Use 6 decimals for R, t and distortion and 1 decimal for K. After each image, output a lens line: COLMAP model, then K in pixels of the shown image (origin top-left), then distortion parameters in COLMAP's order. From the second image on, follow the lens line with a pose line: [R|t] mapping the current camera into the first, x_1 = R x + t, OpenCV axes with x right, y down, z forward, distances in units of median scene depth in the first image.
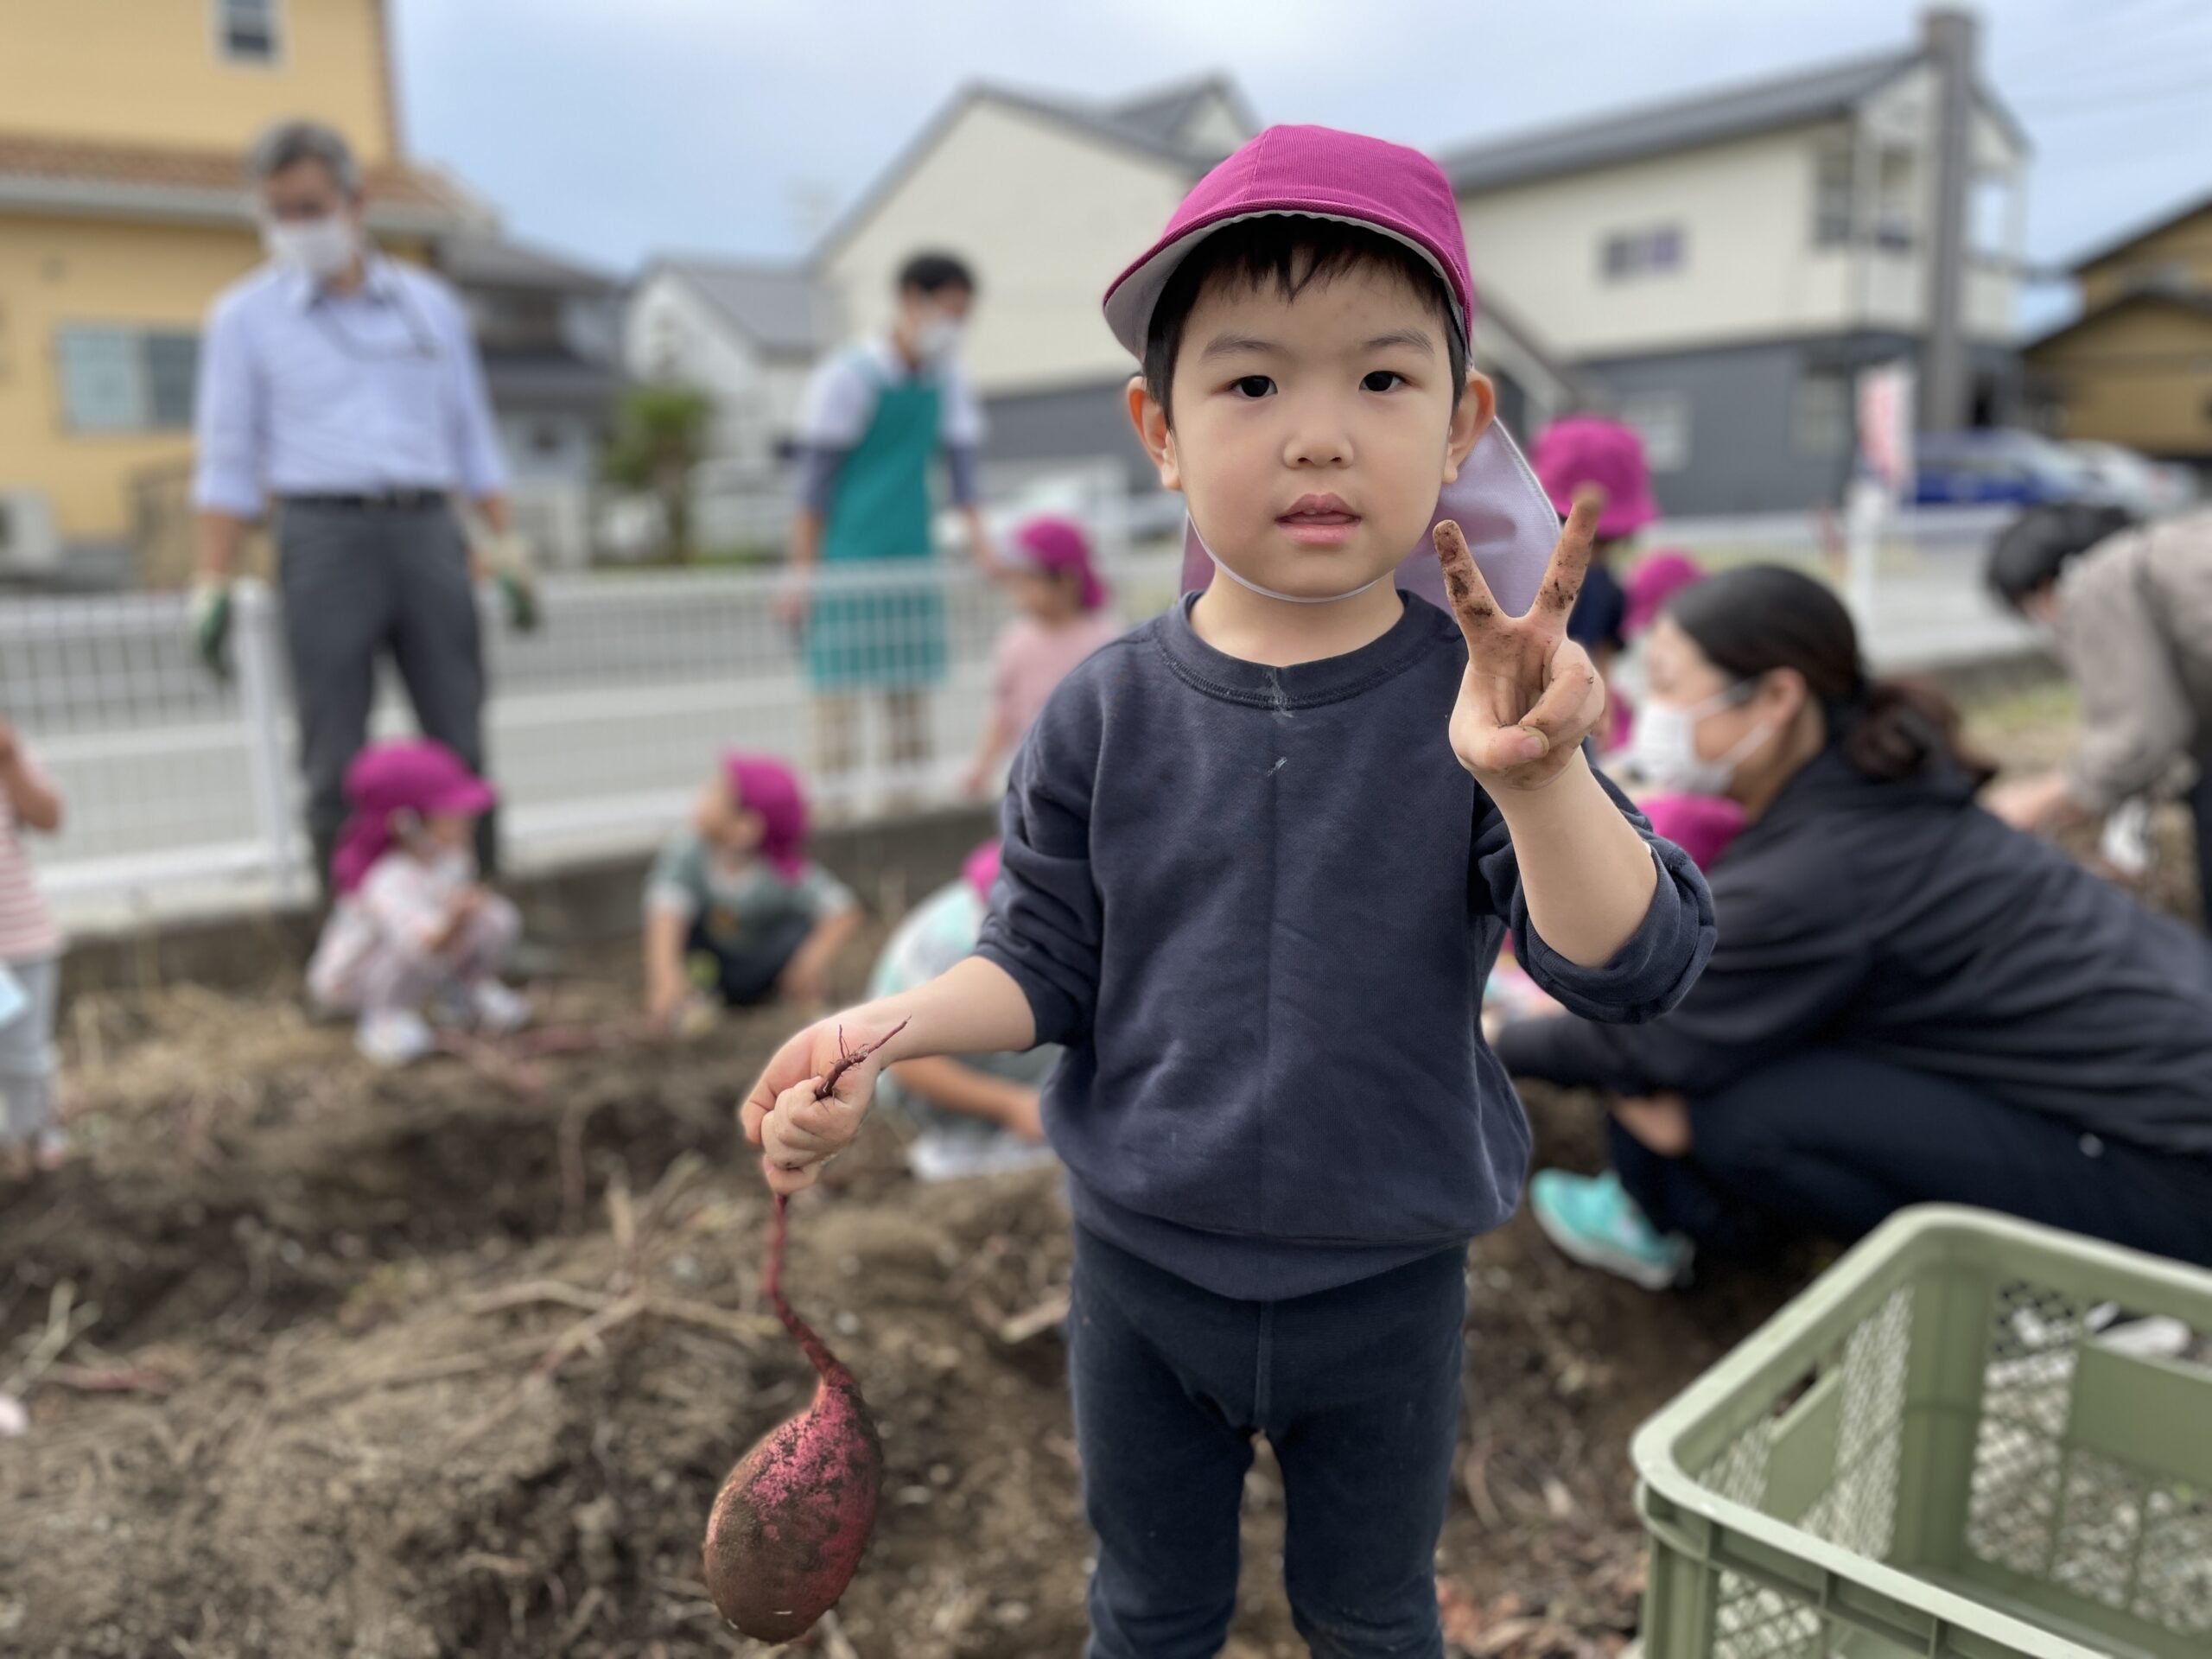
lens RADIAL K [[1662.0, 0, 1099.1], [0, 1662.0, 826.0], [0, 0, 1]] dist [0.059372, -0.092623]
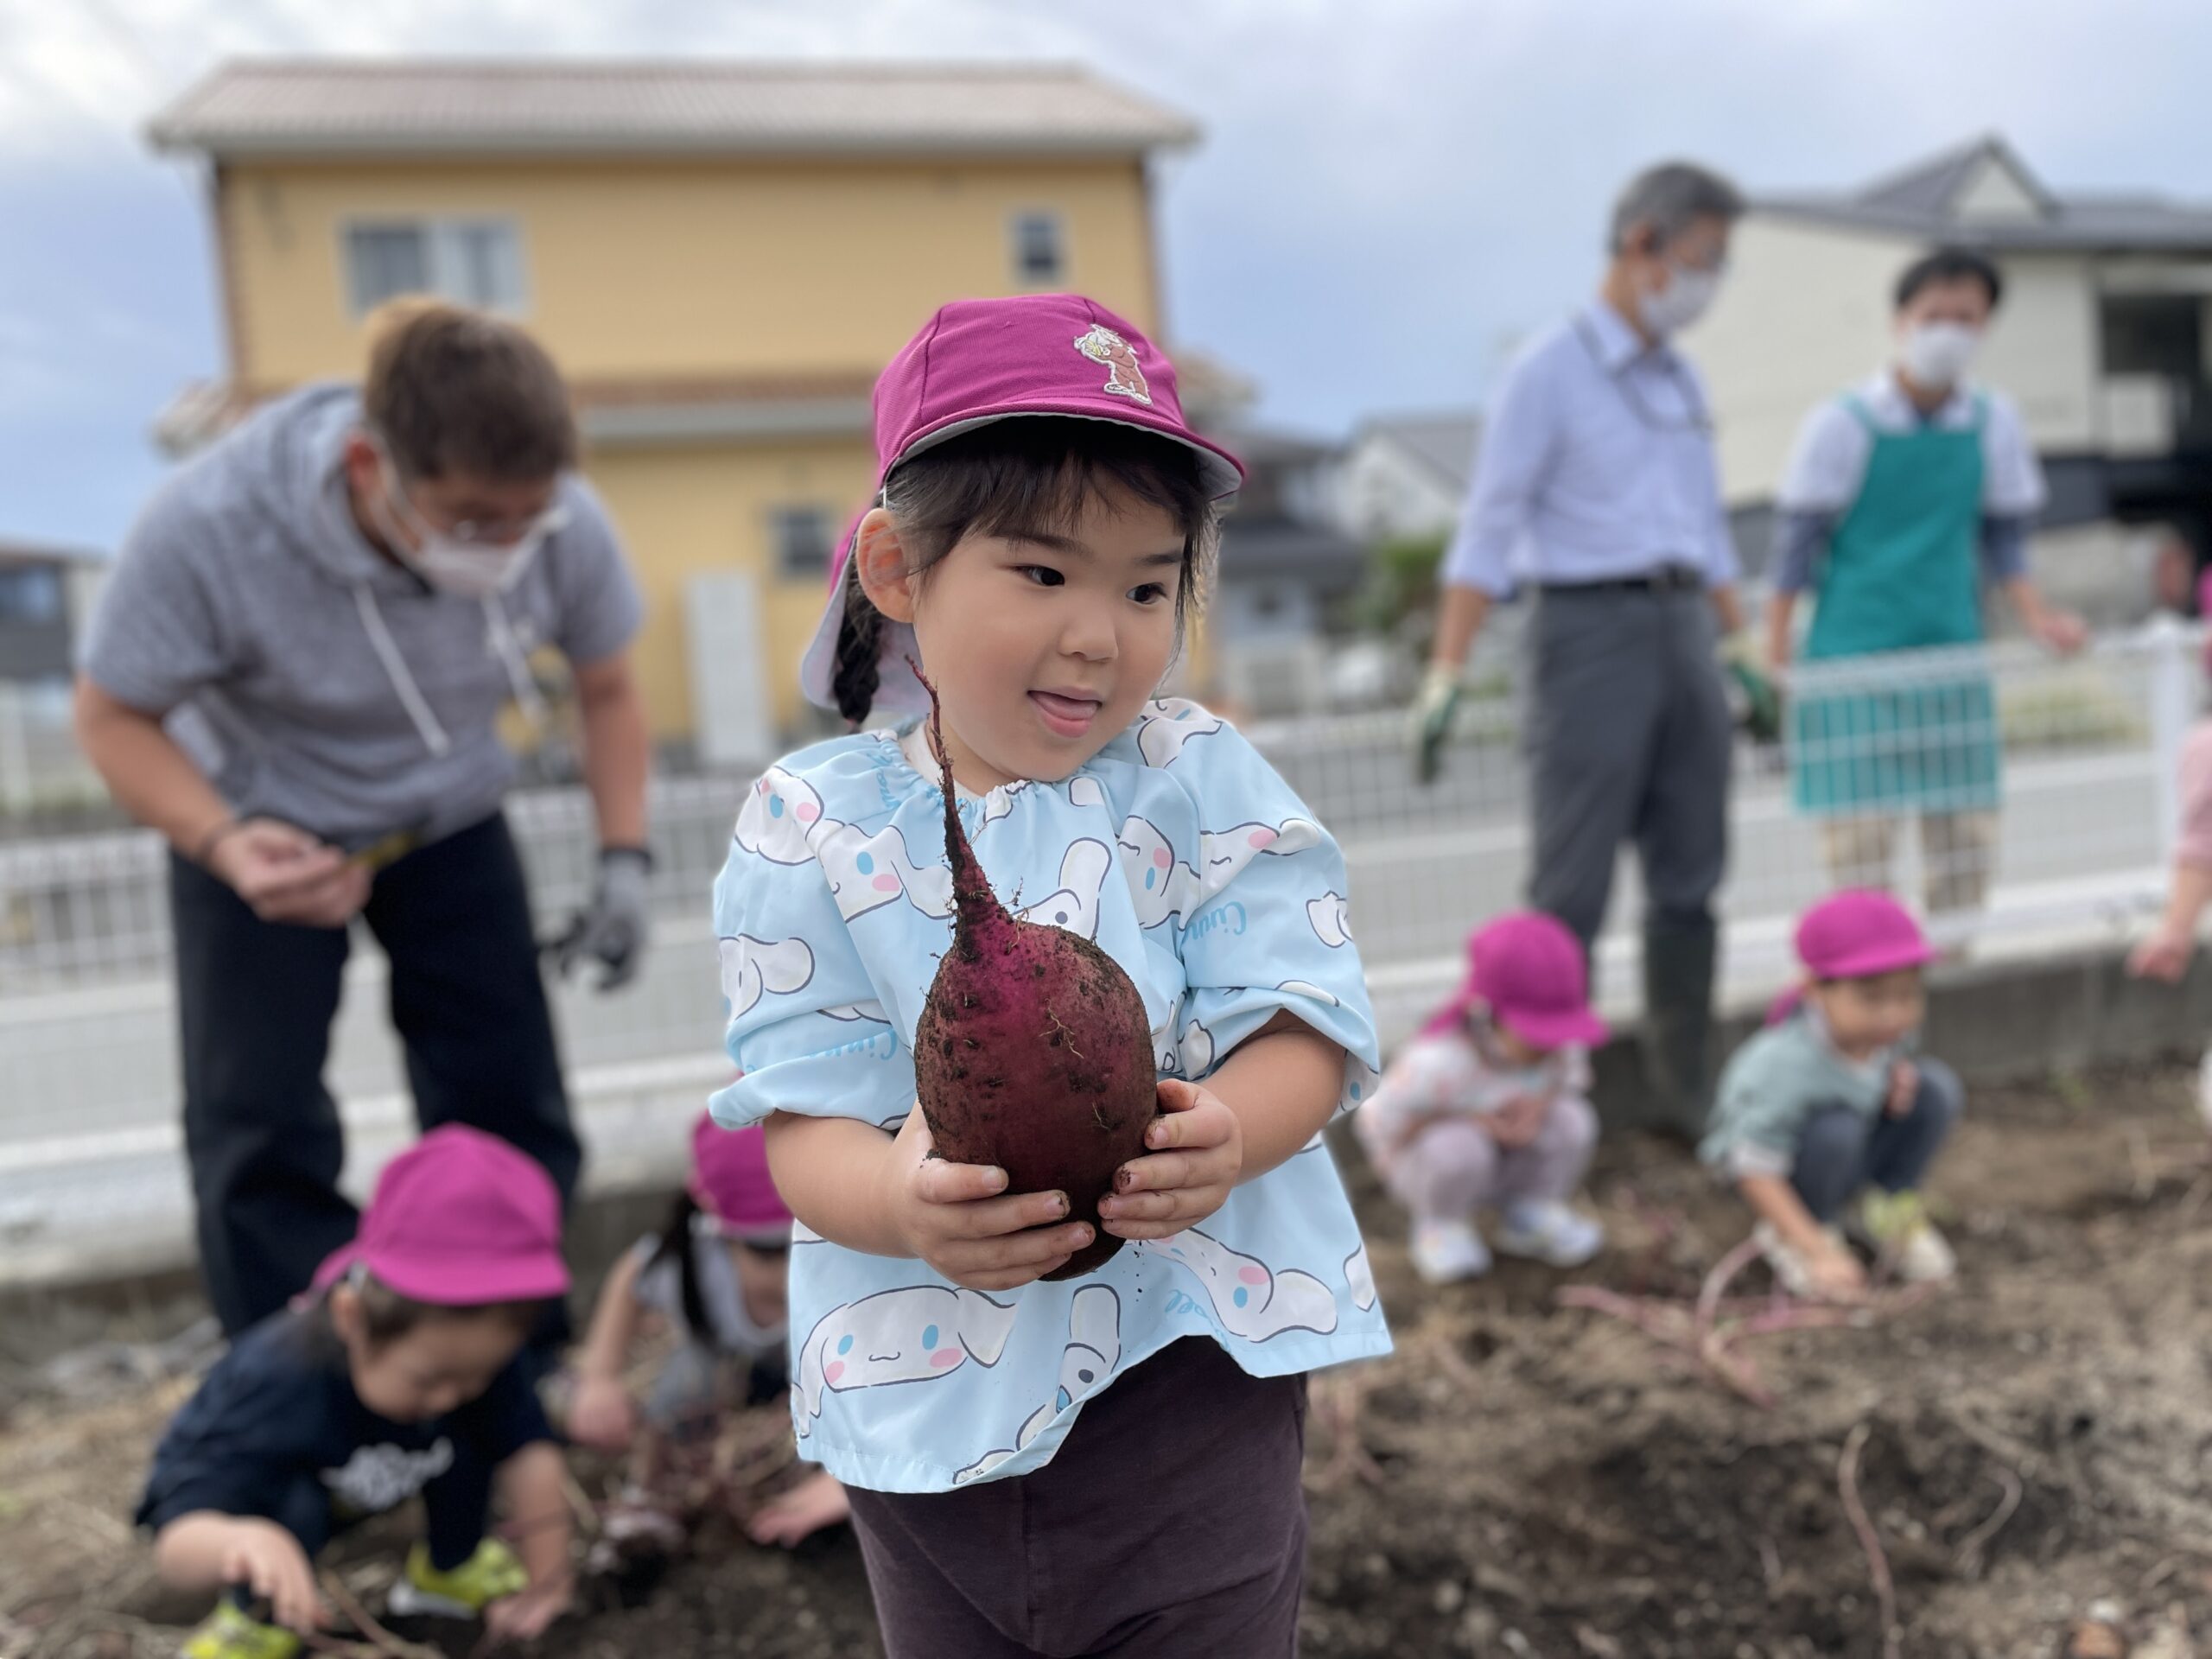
lens RADIAL K [[1662.0, 0, 1112.7], [0, 1662.0, 839.6], [0, 0, 1]] dist [0.059372, -0.092623]
pose [[0.916857, -0.028826, -0.398173, -0.154163], [-0.001608, 0.997115, -0.075889, -0.007765], [0.399212, 0.070220, 0.914166, 0.129229]]
